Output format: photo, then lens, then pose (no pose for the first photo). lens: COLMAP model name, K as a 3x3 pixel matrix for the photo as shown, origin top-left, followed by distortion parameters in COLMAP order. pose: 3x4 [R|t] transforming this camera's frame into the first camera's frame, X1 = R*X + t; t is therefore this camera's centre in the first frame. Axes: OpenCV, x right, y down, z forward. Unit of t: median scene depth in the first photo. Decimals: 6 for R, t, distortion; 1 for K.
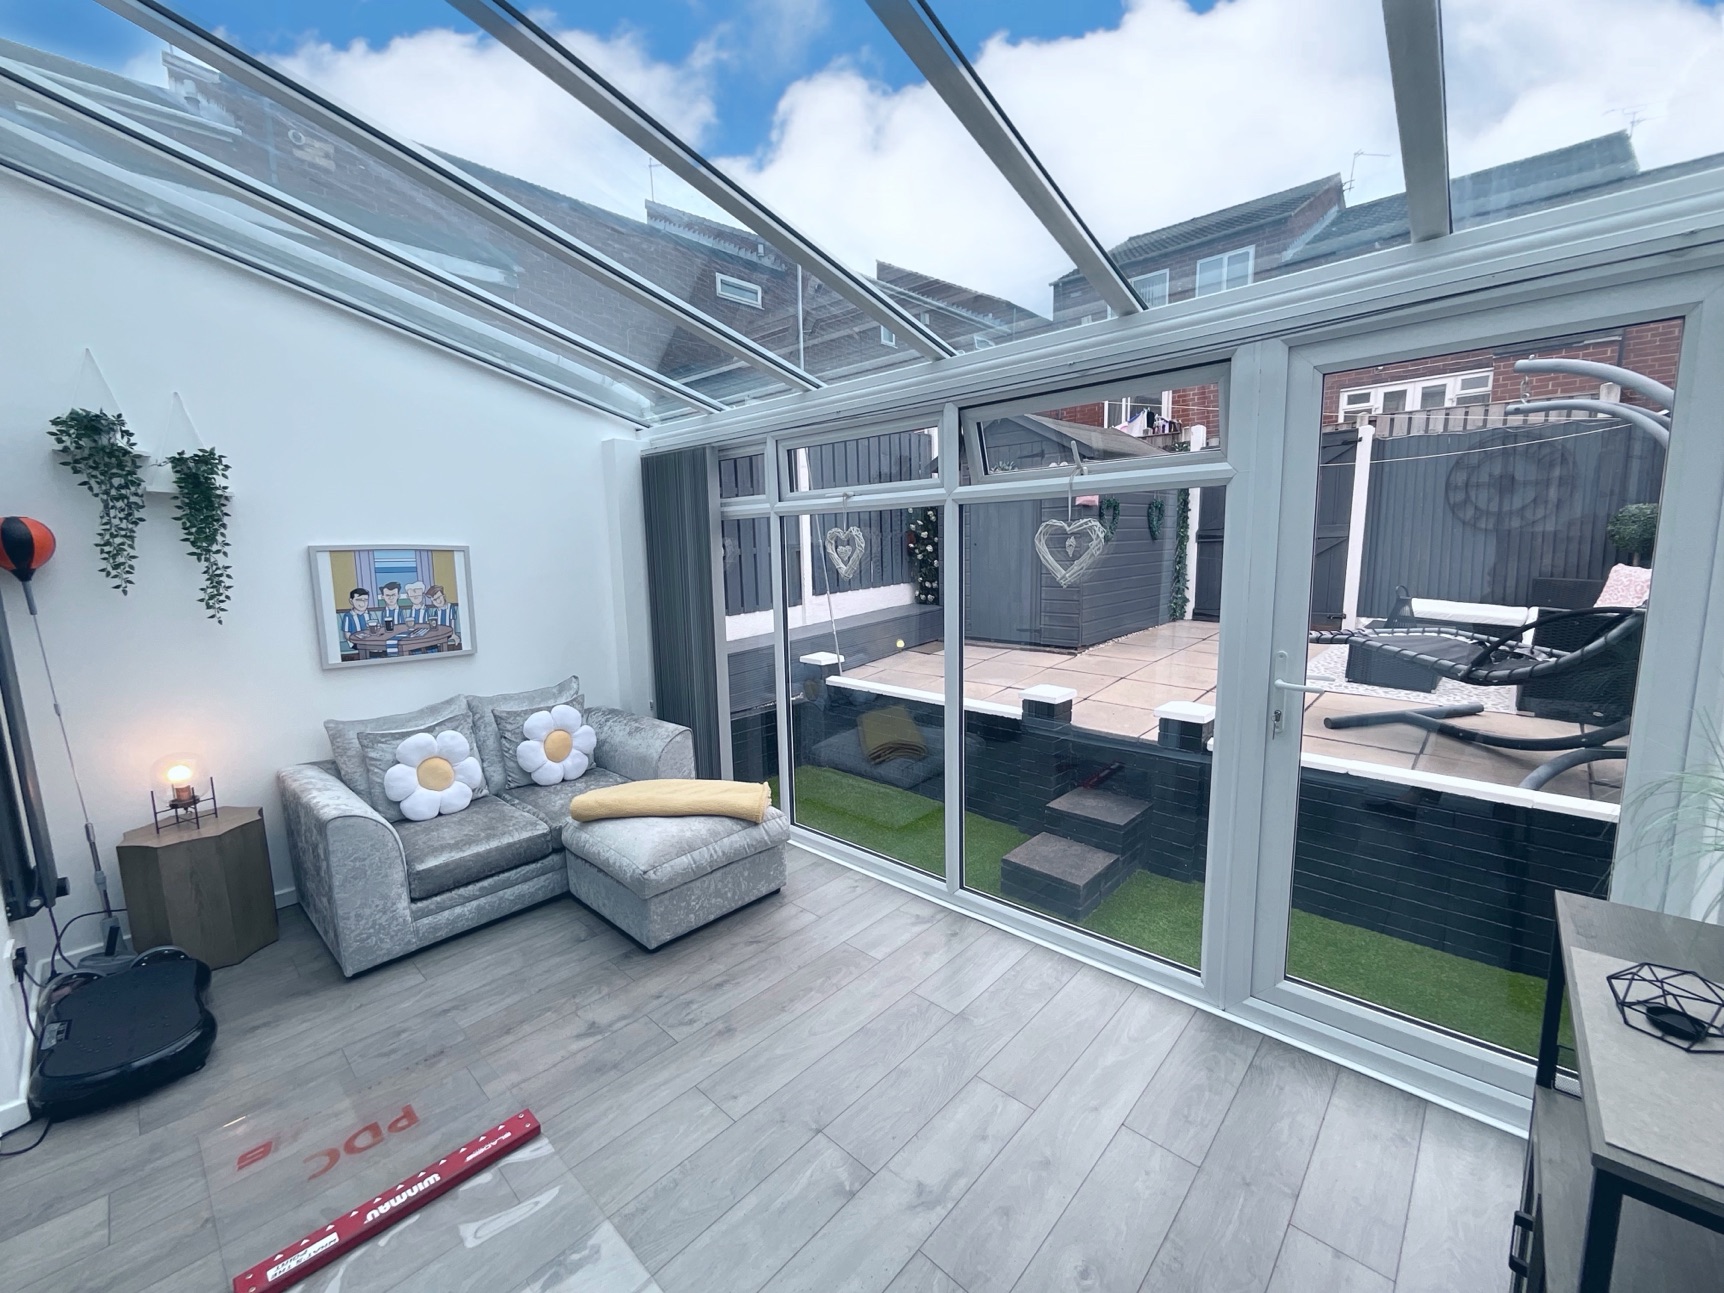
lens RADIAL K [[696.6, 0, 862.9], [0, 696.6, 646.4], [0, 0, 1]] dist [-0.006662, 0.002715]
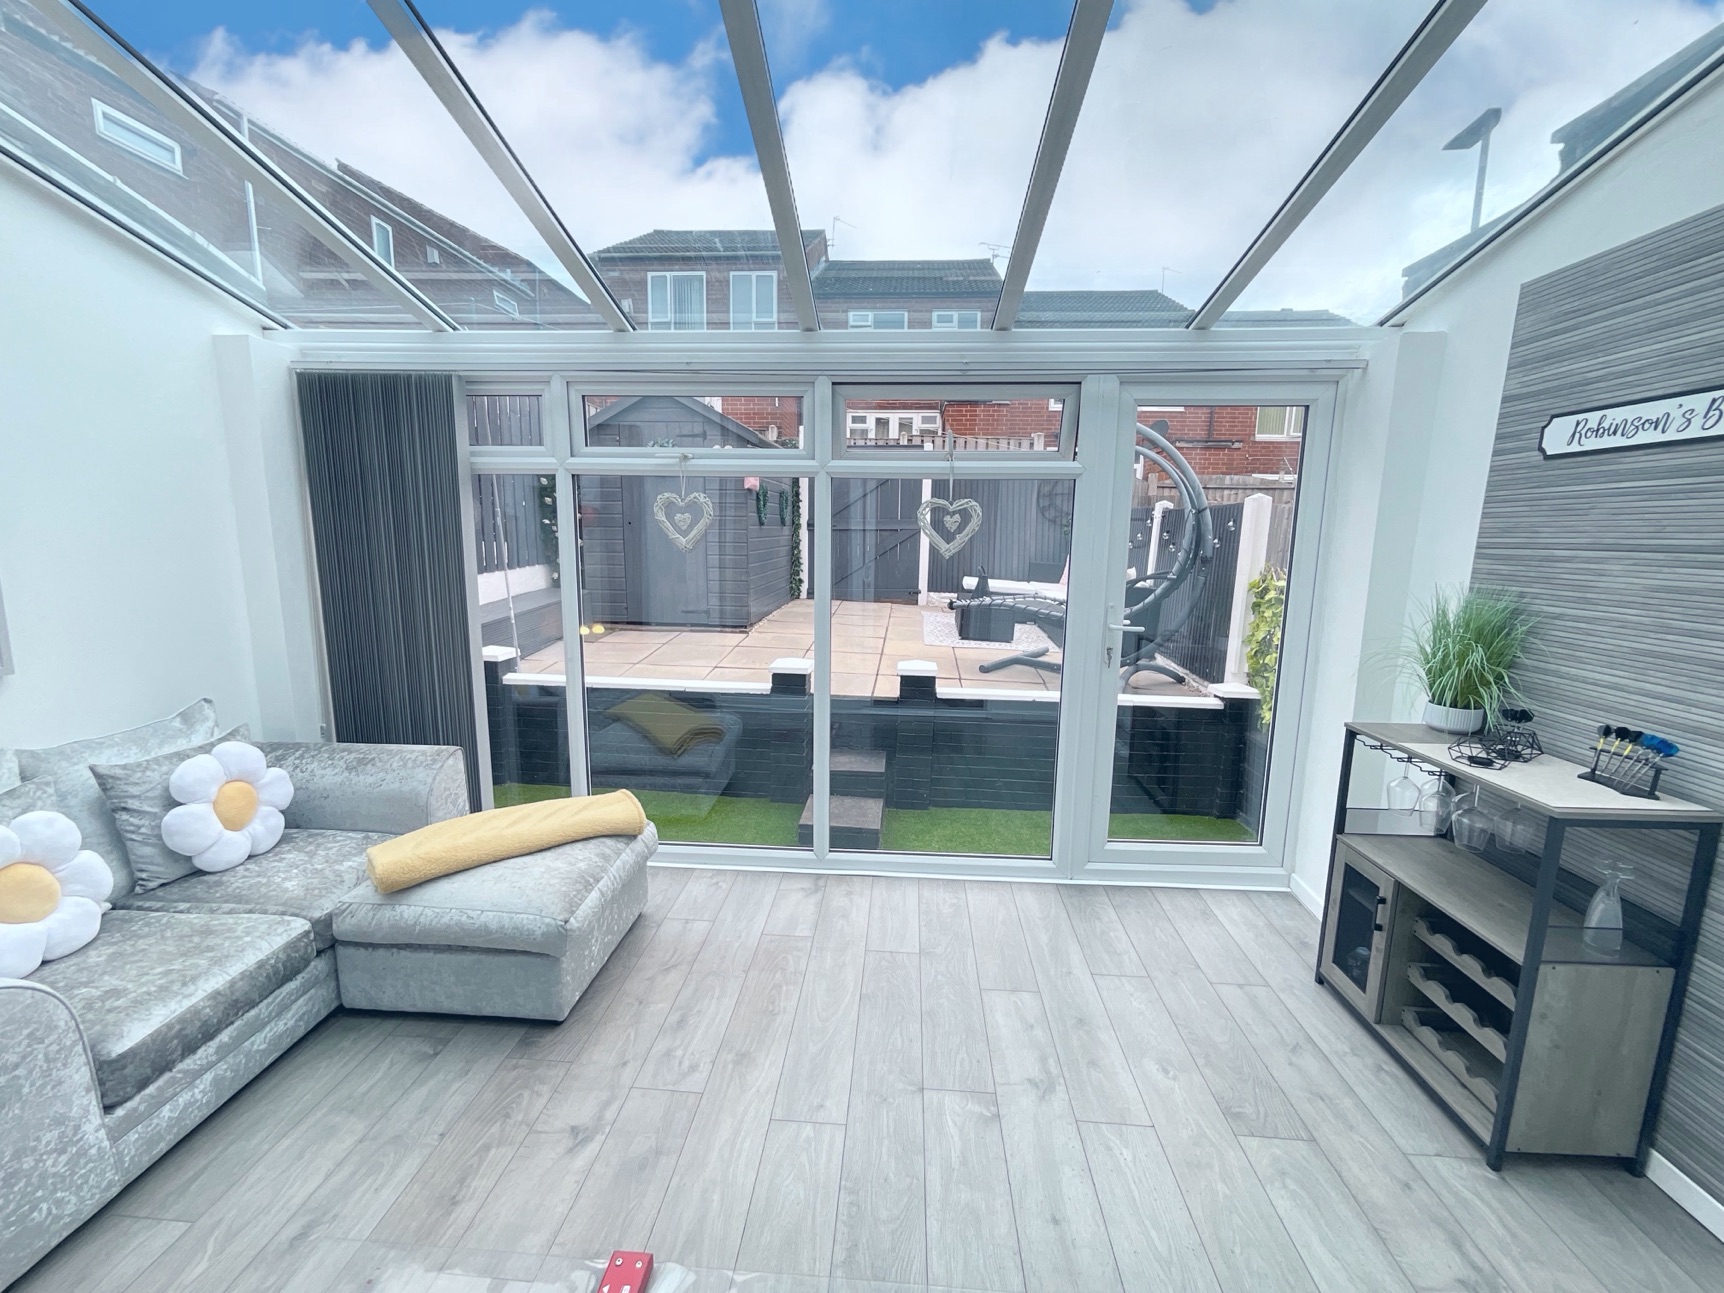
lens RADIAL K [[696.6, 0, 860.0], [0, 696.6, 645.7], [0, 0, 1]] dist [-0.006662, 0.002715]
pose [[0.777416, -0.067609, 0.625343, -0.419299], [0.058020, 0.997676, 0.035734, 0.007410], [-0.626305, 0.008502, 0.779532, 0.153509]]
